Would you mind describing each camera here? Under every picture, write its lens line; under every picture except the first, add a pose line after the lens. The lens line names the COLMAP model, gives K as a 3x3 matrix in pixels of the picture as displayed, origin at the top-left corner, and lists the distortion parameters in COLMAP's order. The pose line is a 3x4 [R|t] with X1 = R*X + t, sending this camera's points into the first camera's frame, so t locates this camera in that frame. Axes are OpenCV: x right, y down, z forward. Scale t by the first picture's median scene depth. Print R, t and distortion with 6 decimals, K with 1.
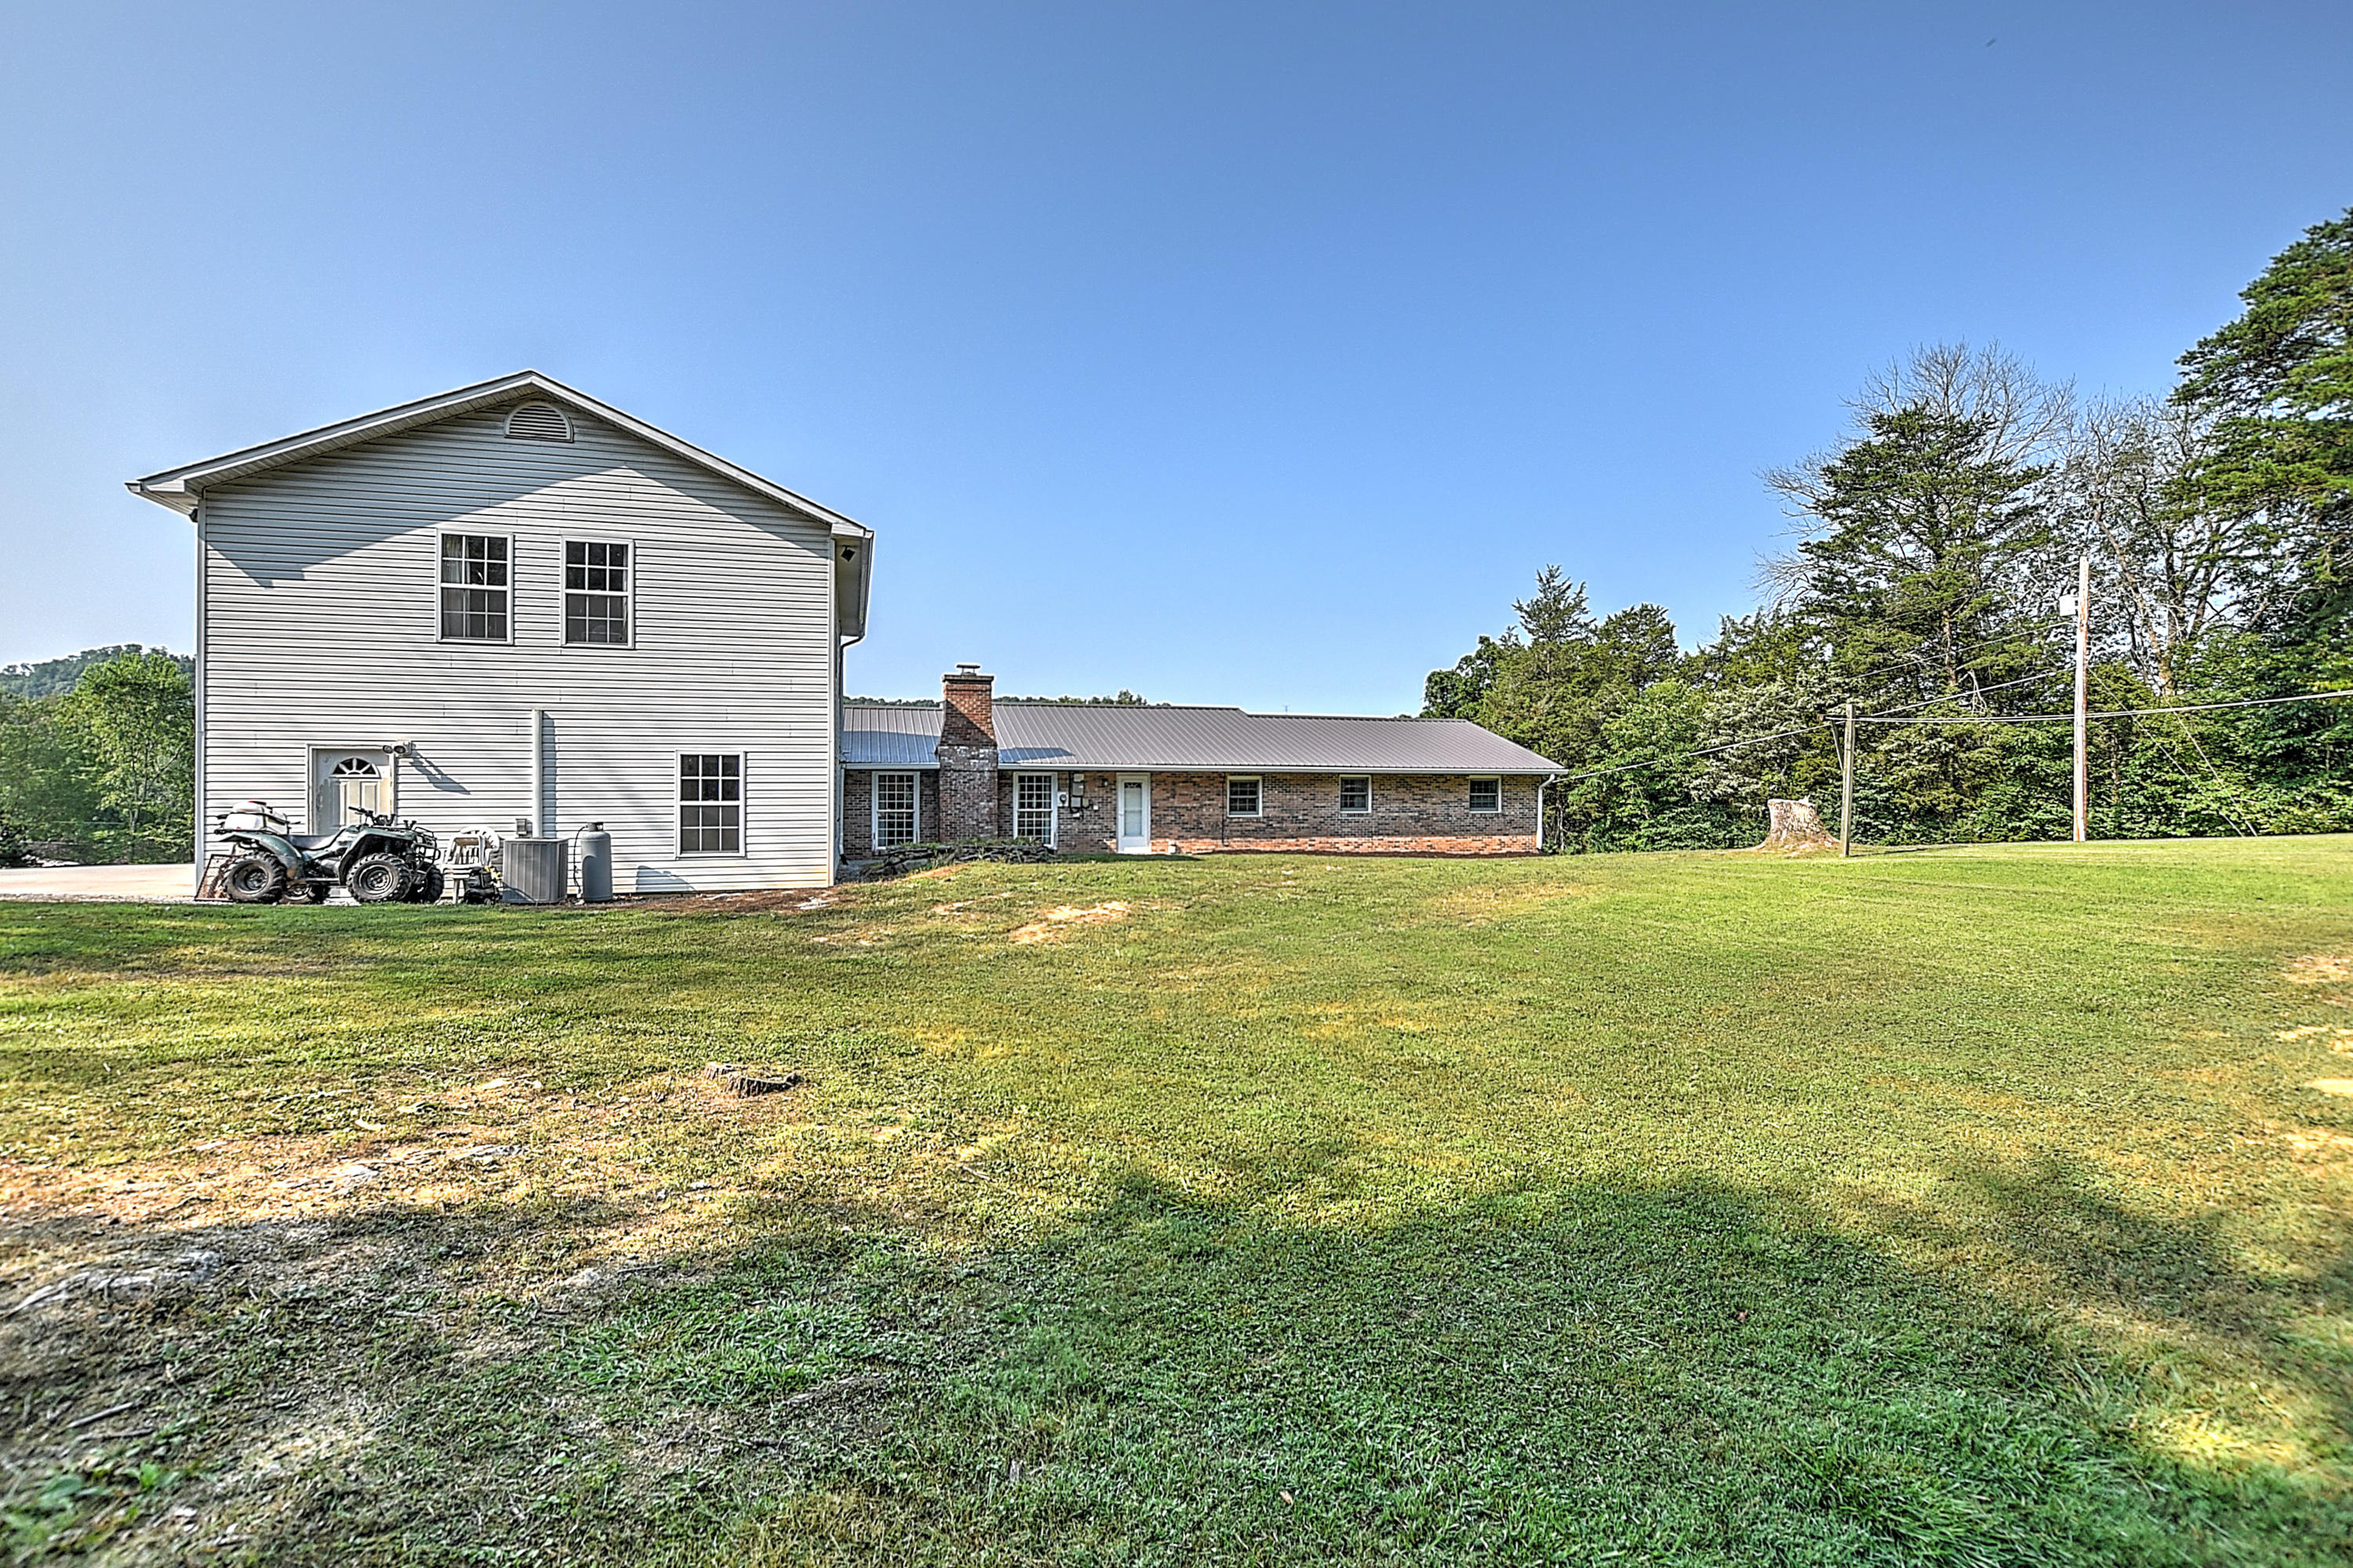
lens RADIAL K [[1033.8, 0, 1163.9], [0, 1033.8, 791.6], [0, 0, 1]] dist [-0.024034, 0.006015]
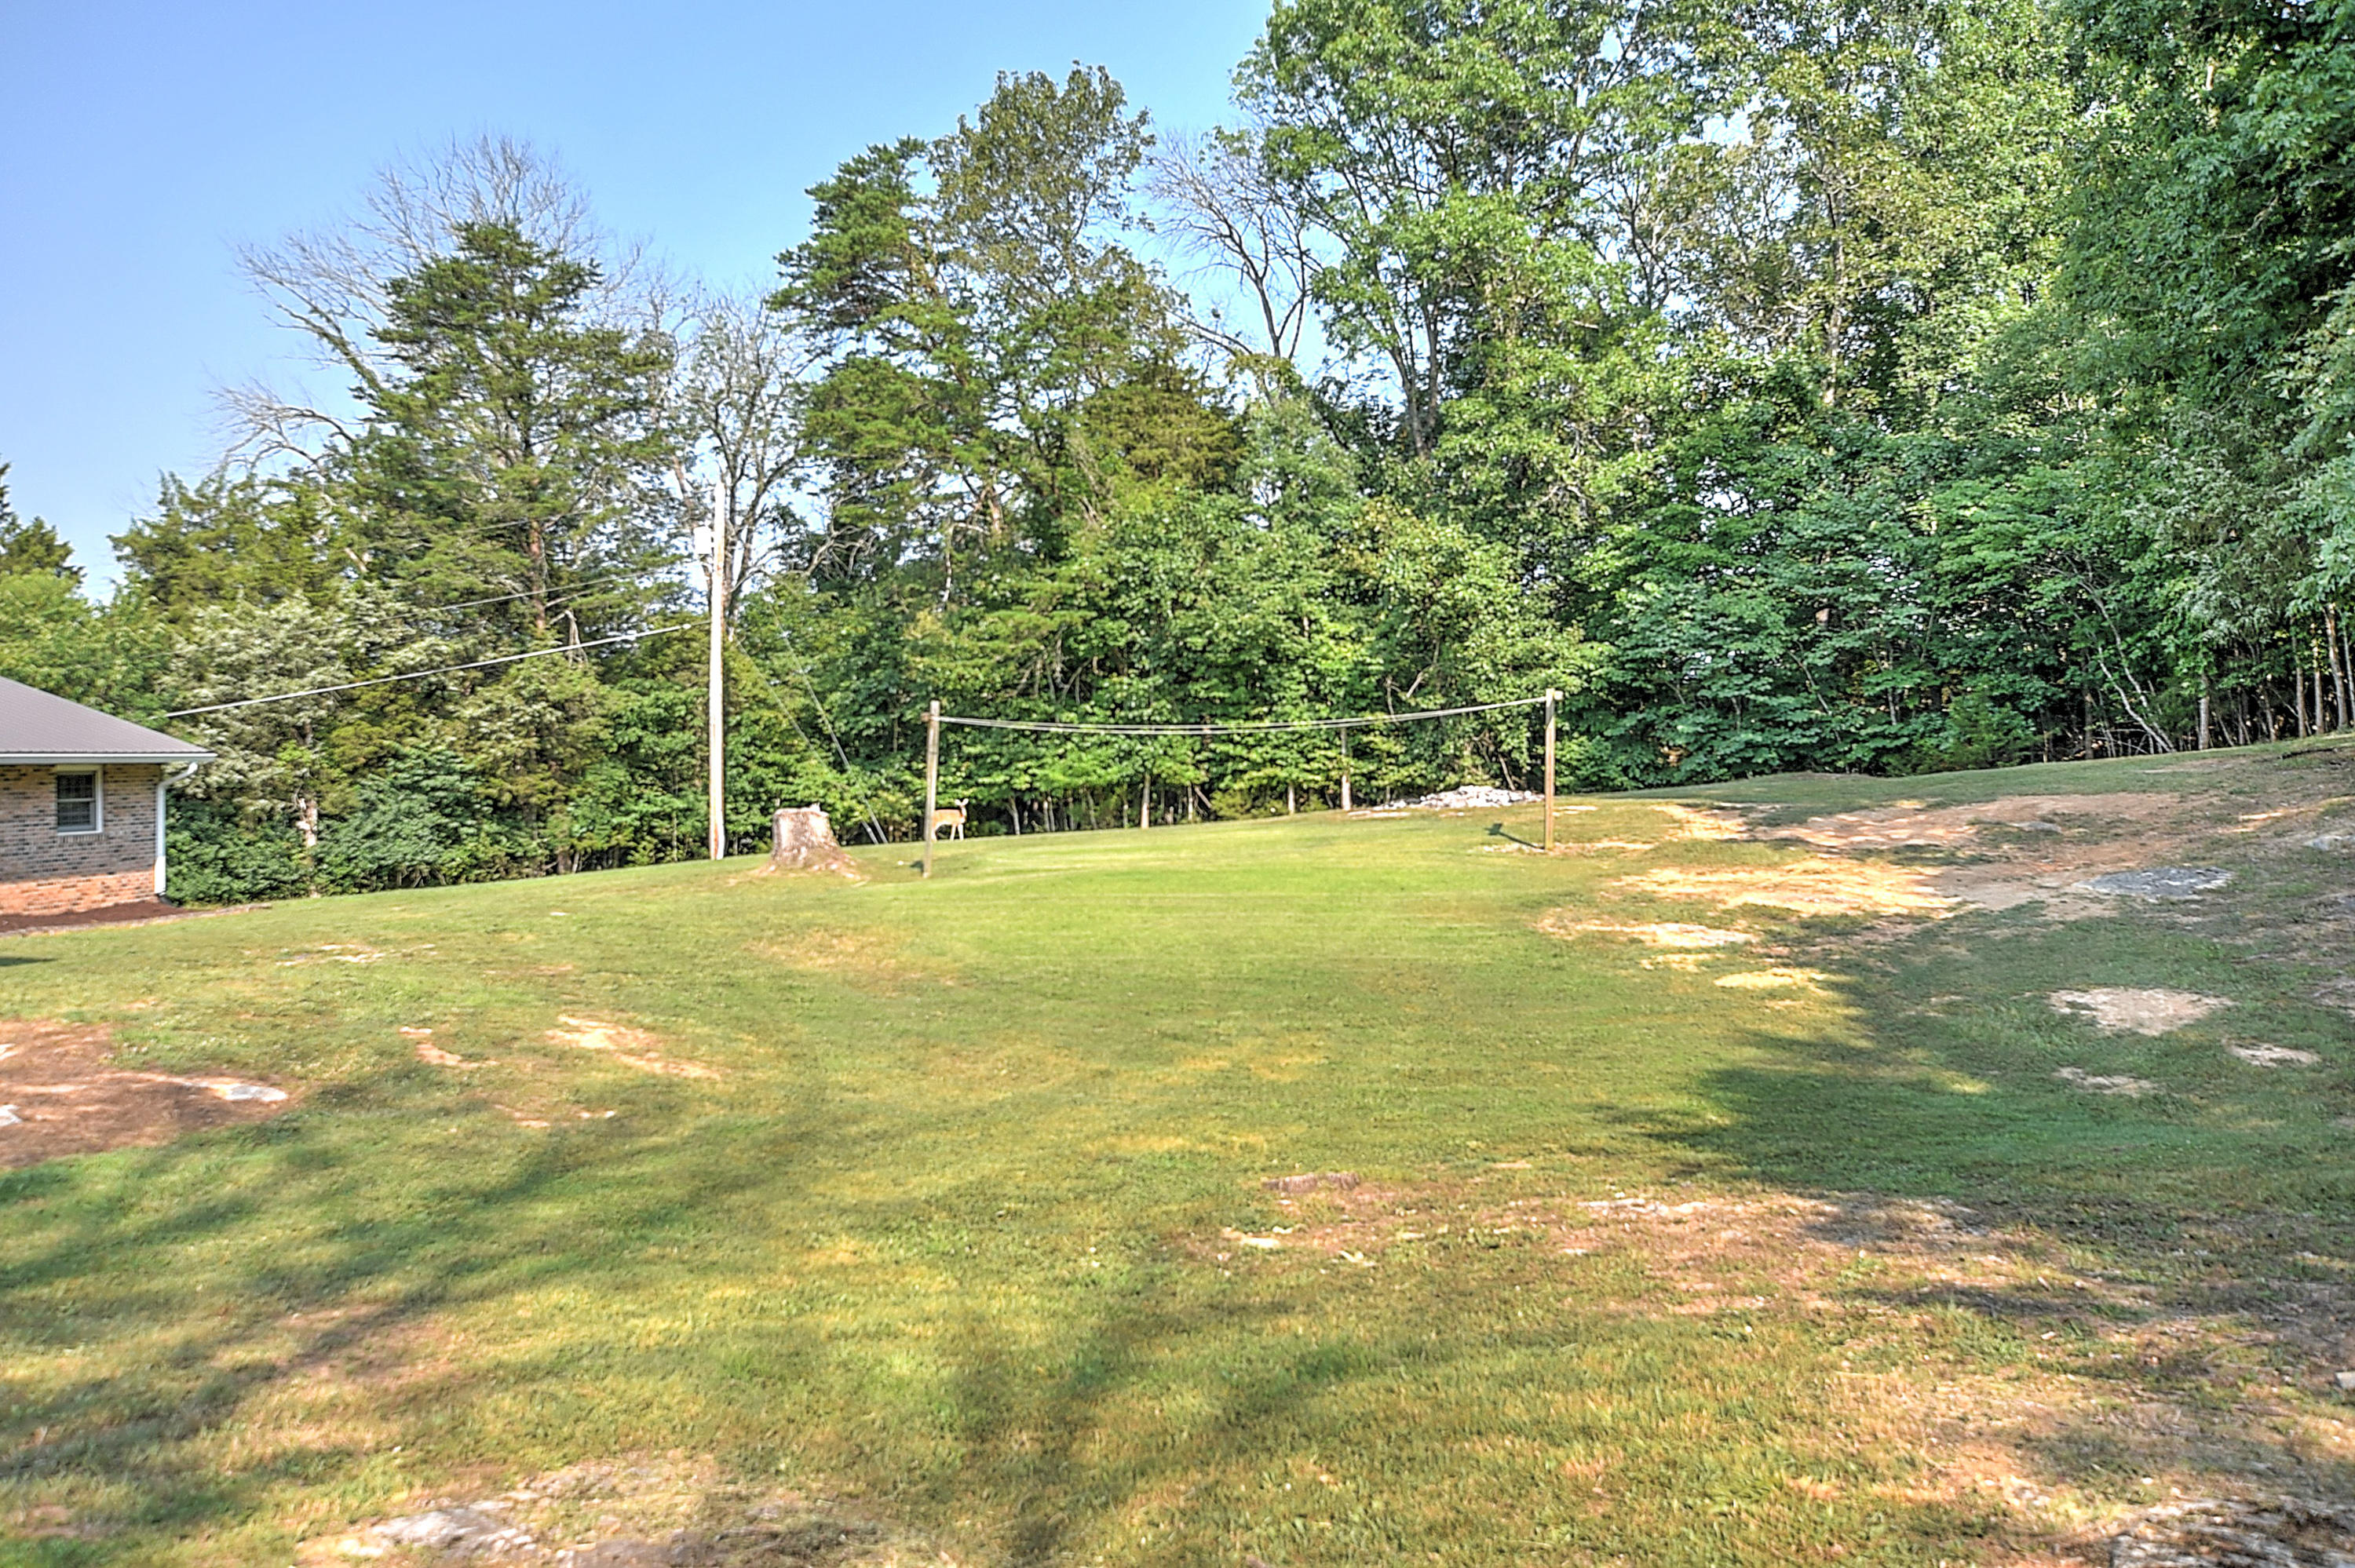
lens RADIAL K [[1941.6, 0, 1177.9], [0, 1941.6, 788.9], [0, 0, 1]] dist [0.010717, 0.005160]
pose [[0.398049, -0.018483, 0.917178, -0.435646], [0.003613, 0.999821, 0.018581, -0.022075], [-0.917357, -0.004082, 0.398045, 0.078269]]
